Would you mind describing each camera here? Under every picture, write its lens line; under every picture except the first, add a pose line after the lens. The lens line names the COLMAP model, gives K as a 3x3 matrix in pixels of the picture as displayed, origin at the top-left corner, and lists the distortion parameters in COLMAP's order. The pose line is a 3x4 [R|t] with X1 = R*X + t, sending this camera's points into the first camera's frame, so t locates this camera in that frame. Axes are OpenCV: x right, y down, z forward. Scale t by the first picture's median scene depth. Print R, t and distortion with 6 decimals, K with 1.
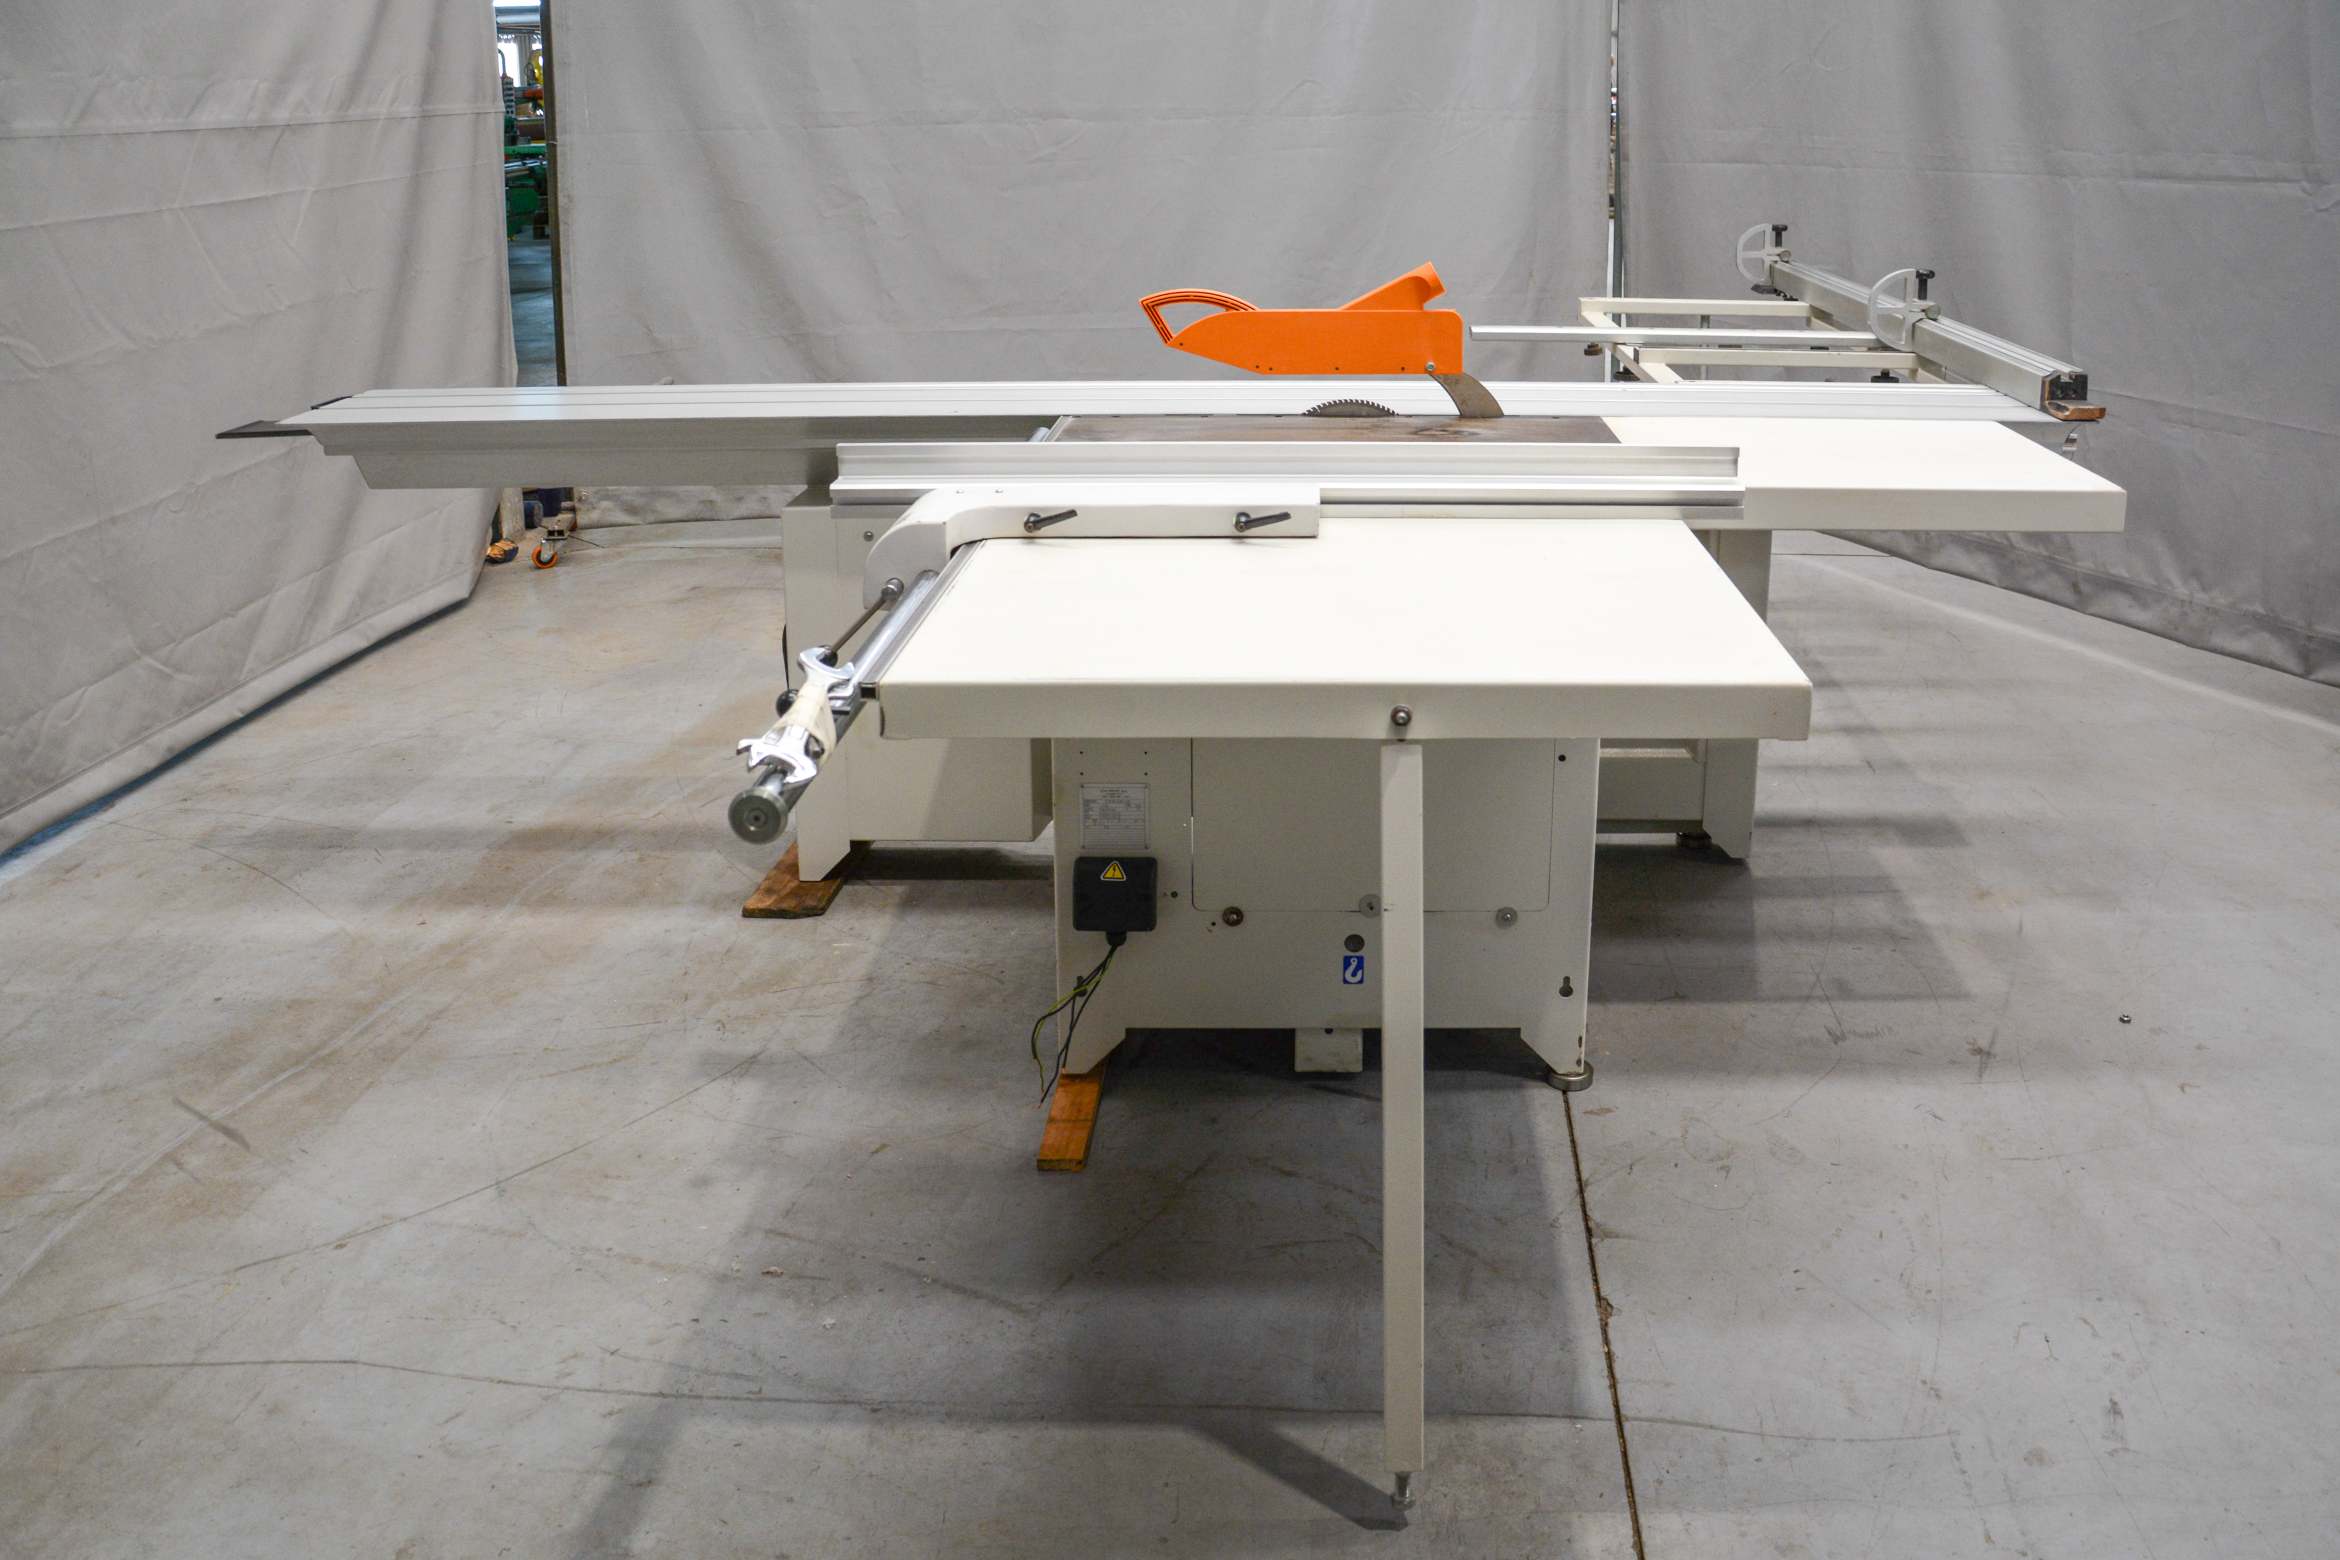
lens RADIAL K [[1863.4, 0, 1385.0], [0, 1863.4, 694.3], [0, 0, 1]] dist [-0.142034, 0.071737]
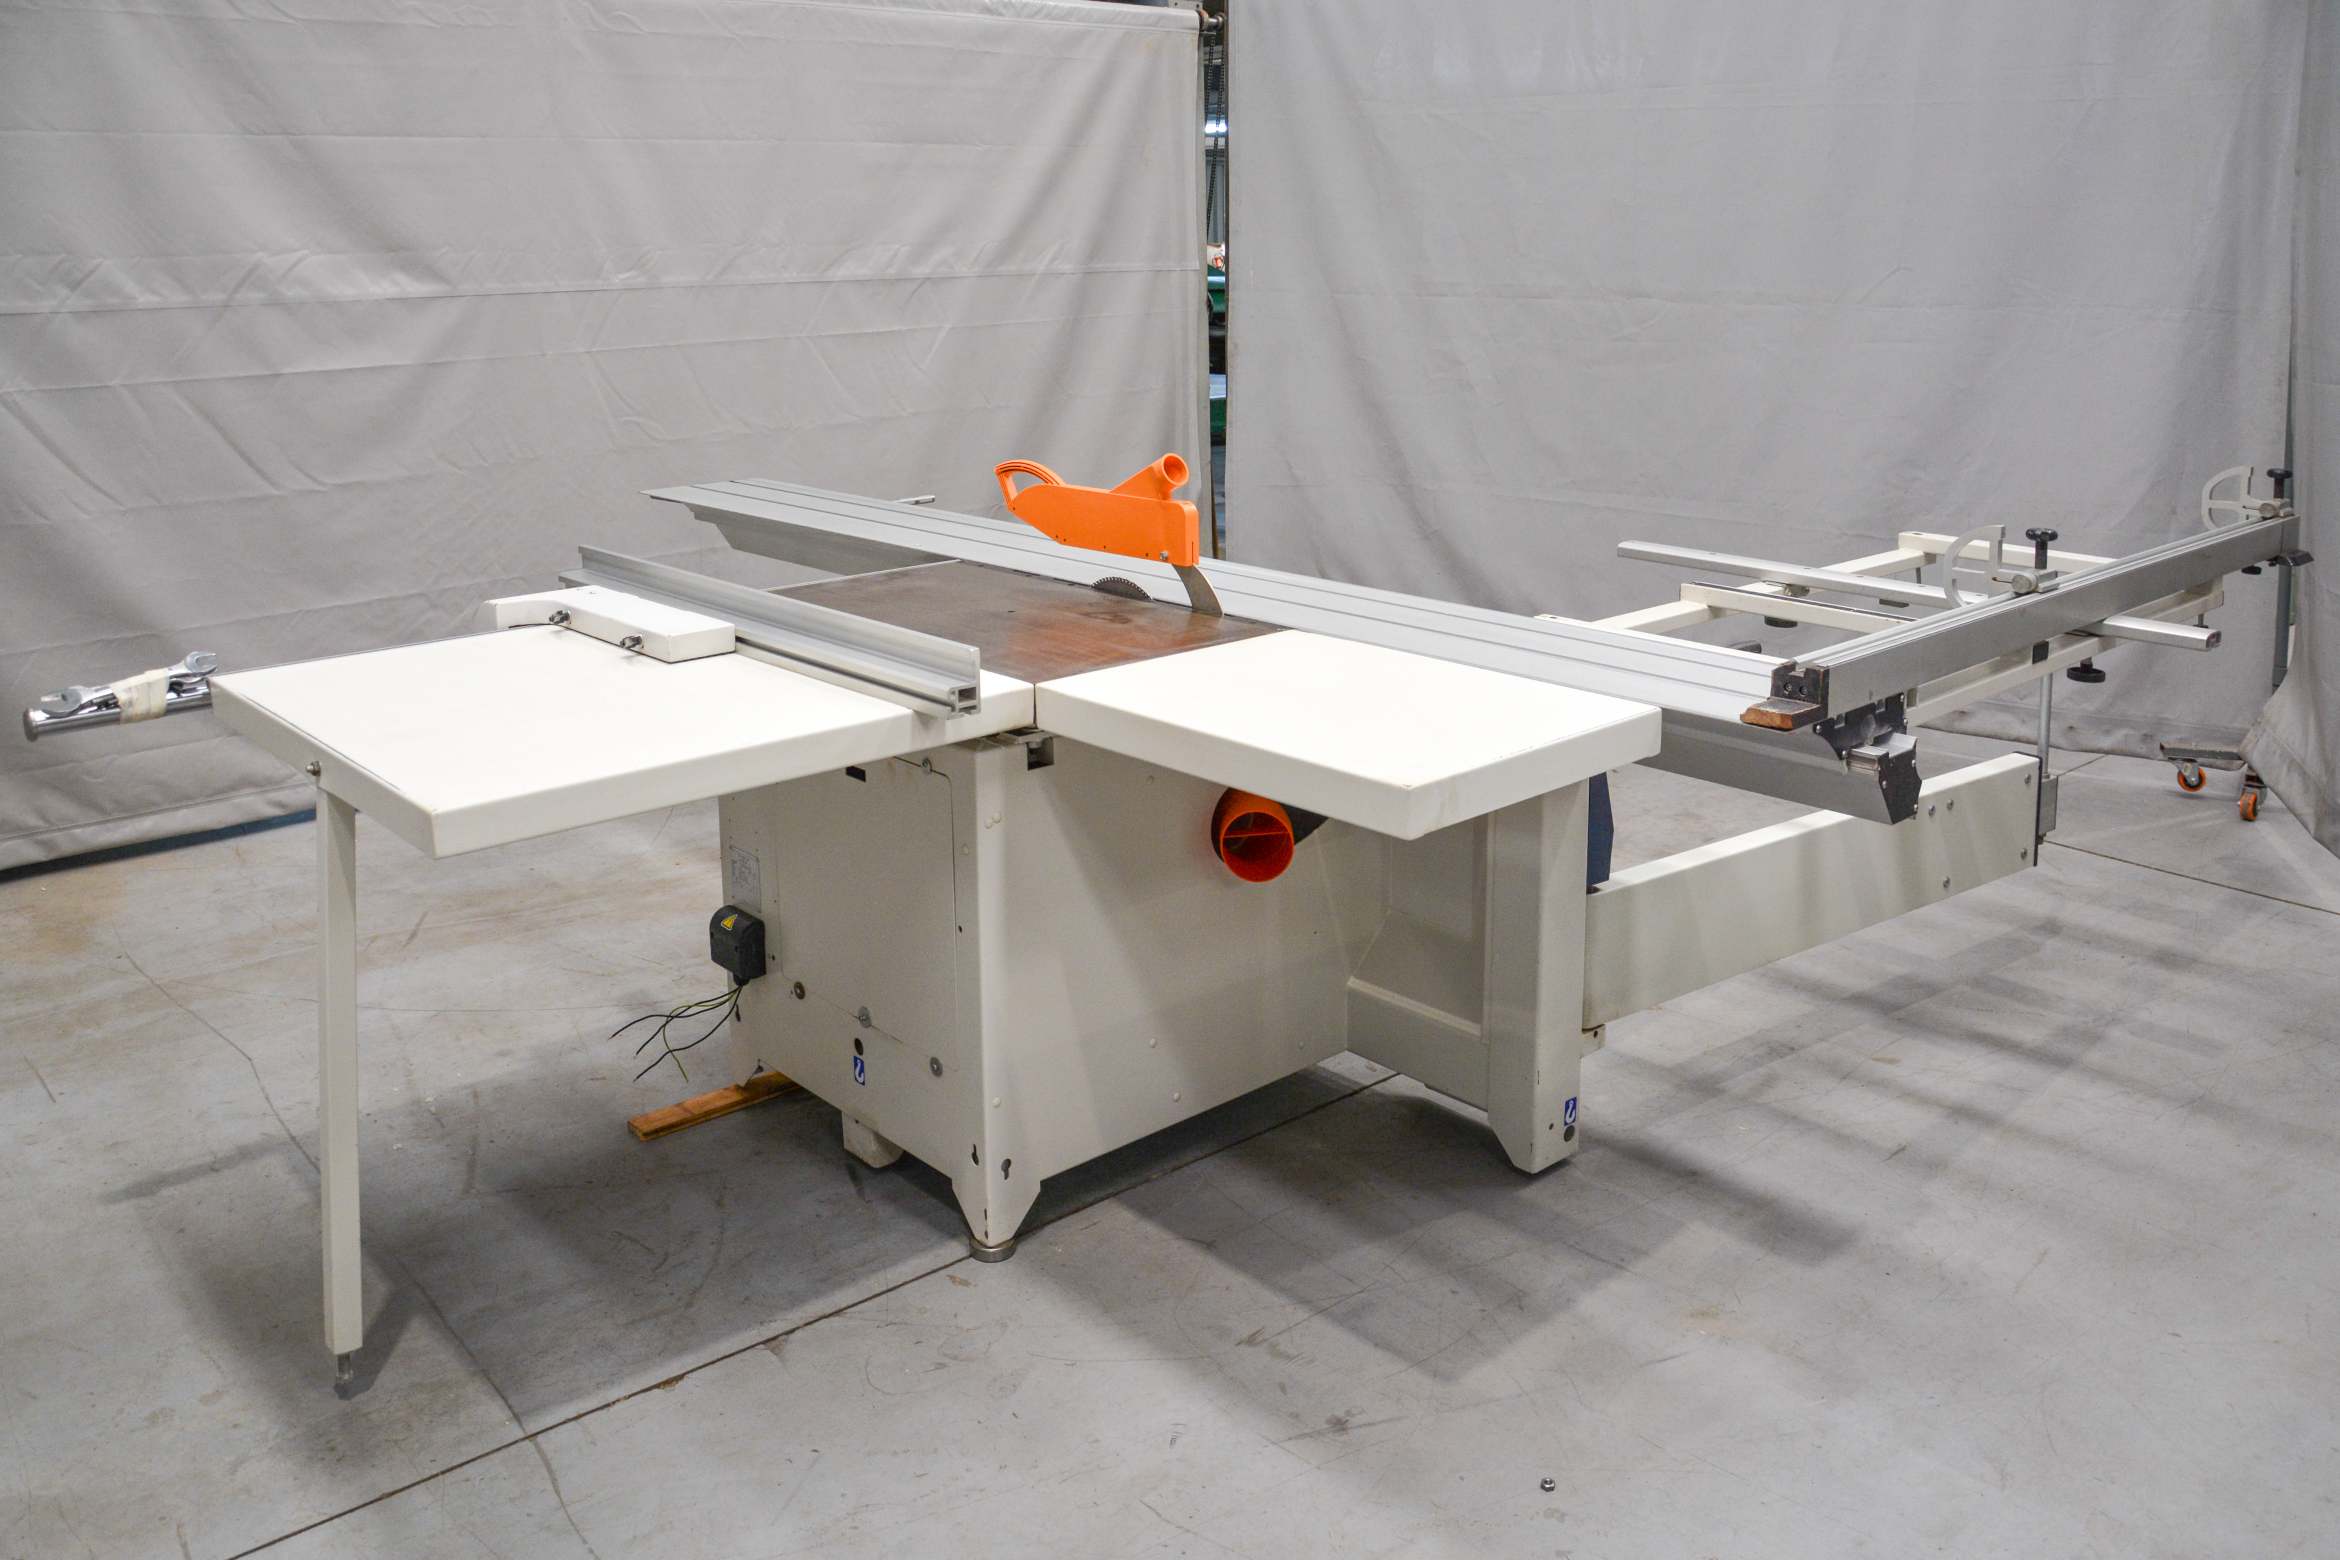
lens RADIAL K [[1897.1, 0, 1132.2], [0, 1897.1, 780.6], [0, 0, 1]] dist [-0.152510, 0.109699]
pose [[0.646254, 0.205883, -0.734825, 0.793219], [-0.234763, 0.969859, 0.065268, -0.118996], [0.726115, 0.130330, 0.675109, 0.299735]]
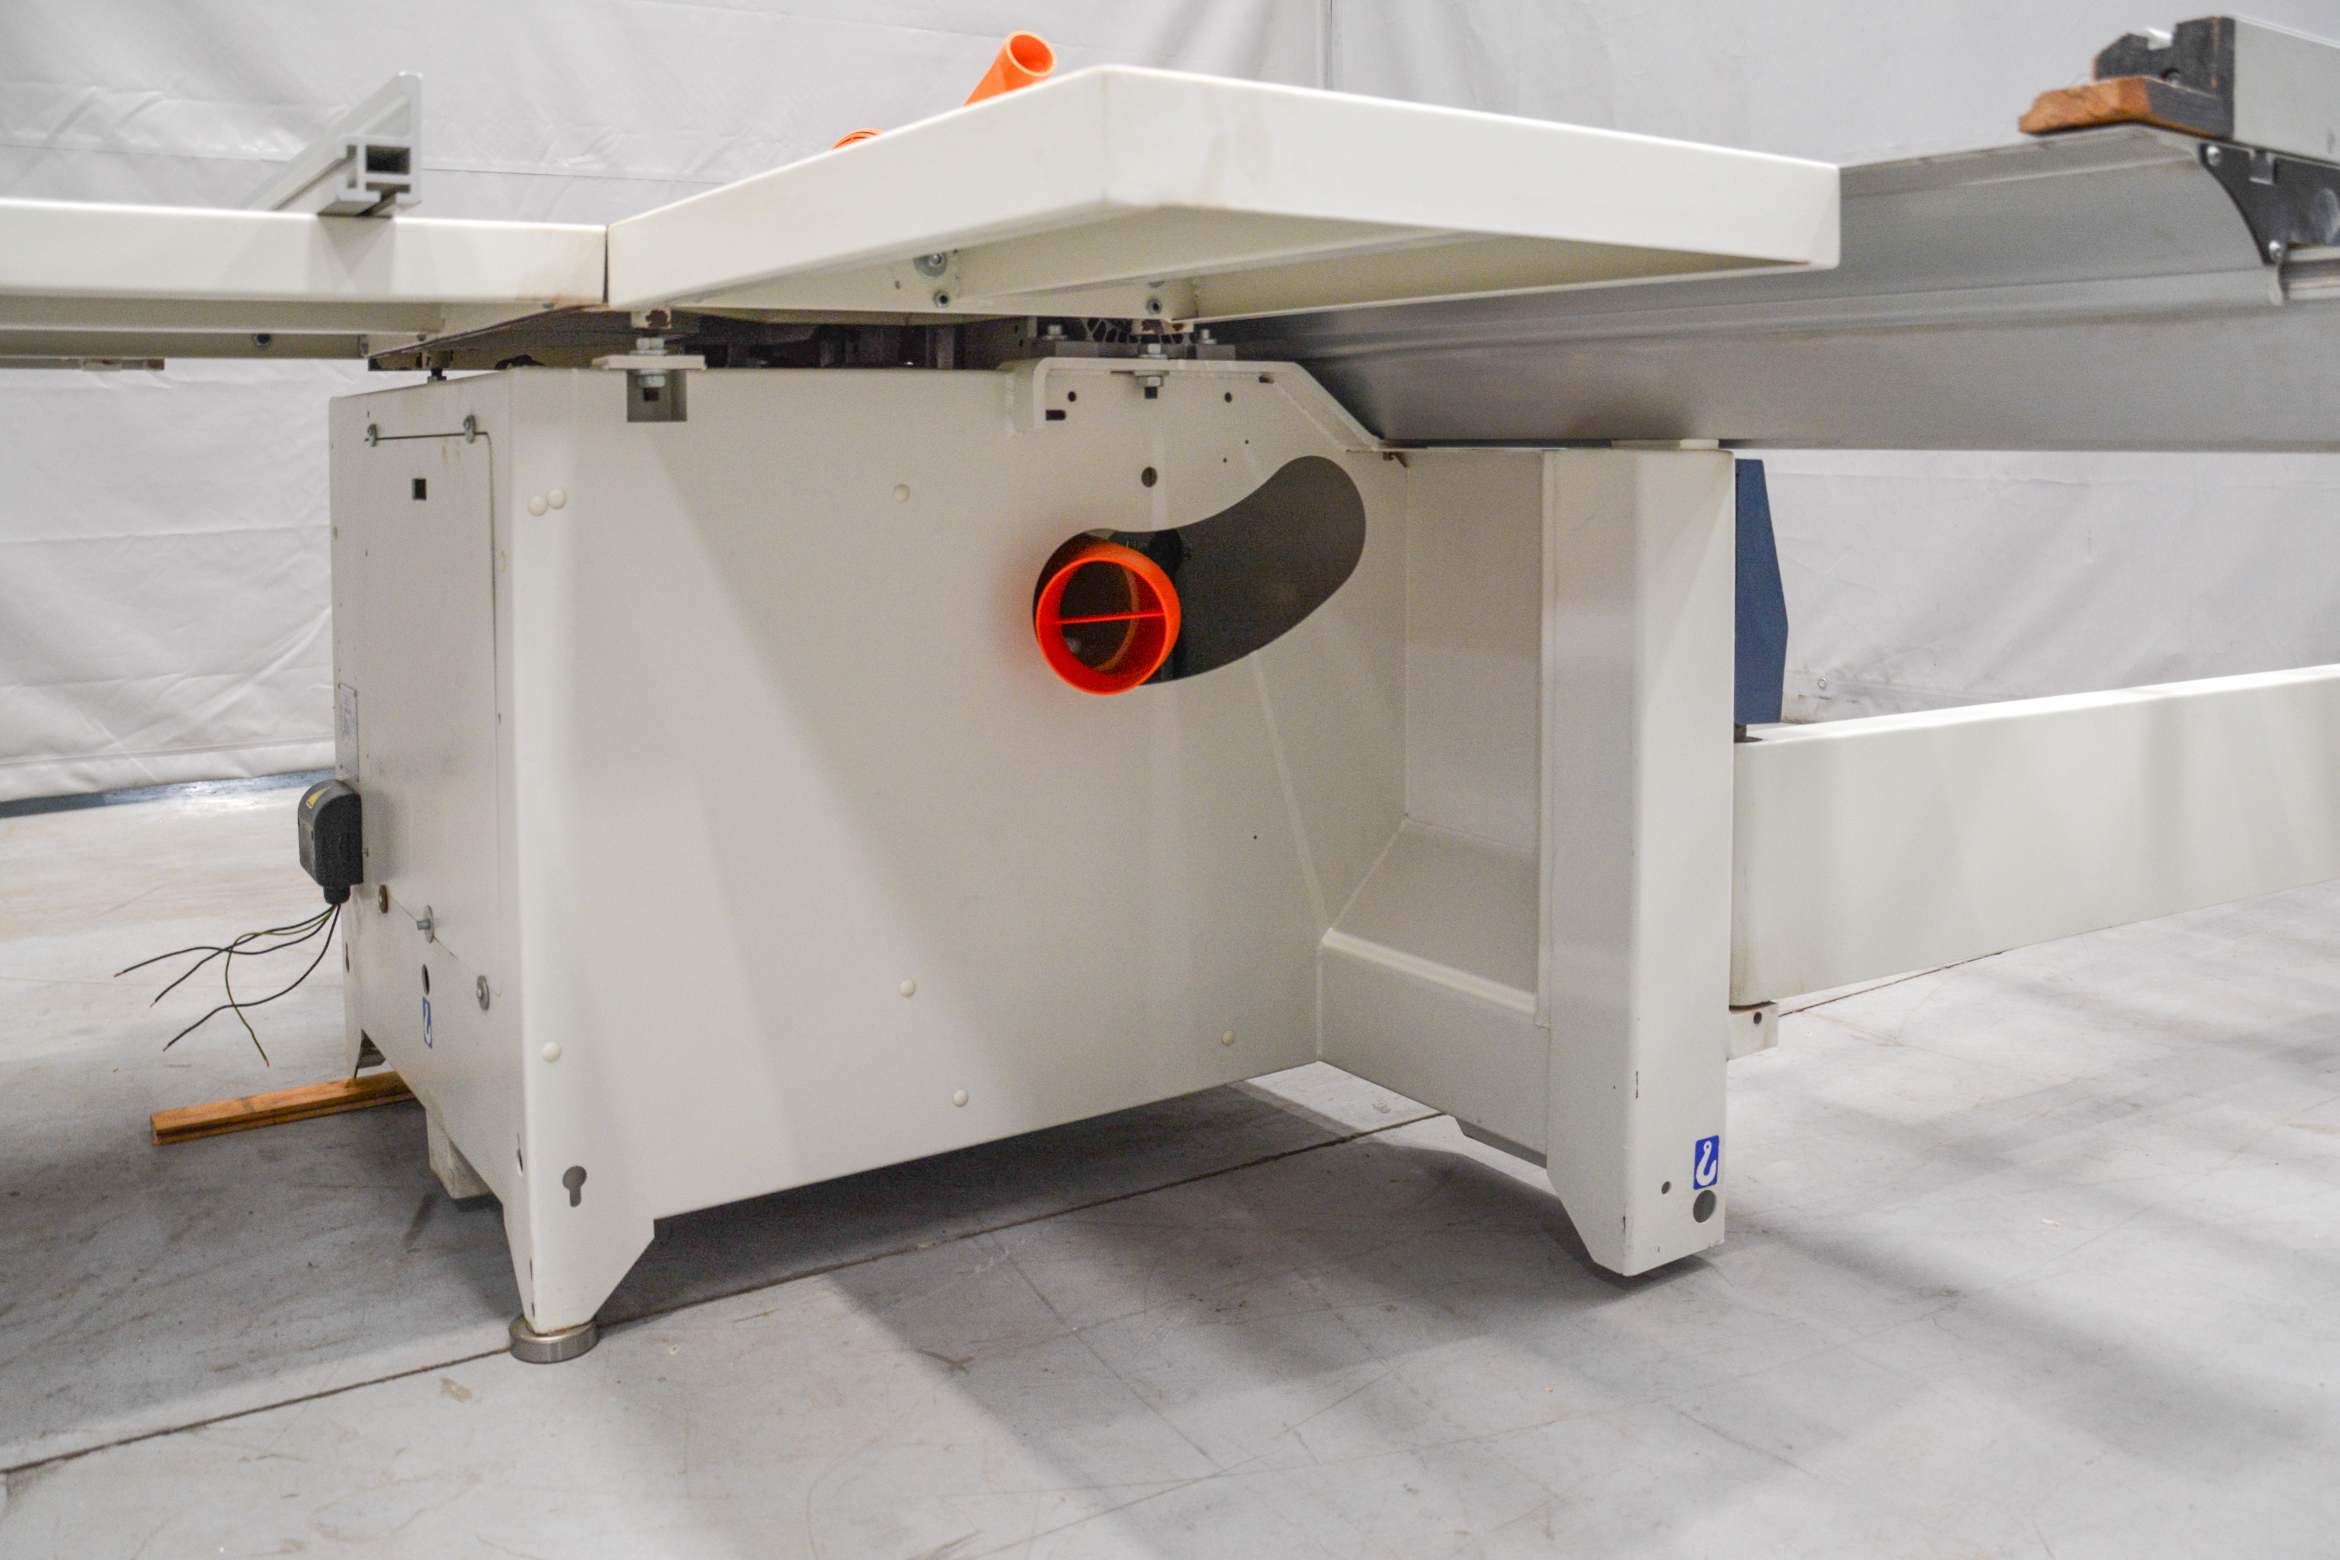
lens RADIAL K [[1897.1, 0, 1132.2], [0, 1897.1, 780.6], [0, 0, 1]] dist [-0.152510, 0.109699]
pose [[0.531737, 0.132443, -0.836489, 0.573745], [-0.258856, 0.965846, -0.011624, 0.011163], [0.806380, 0.222711, 0.547860, 0.744512]]
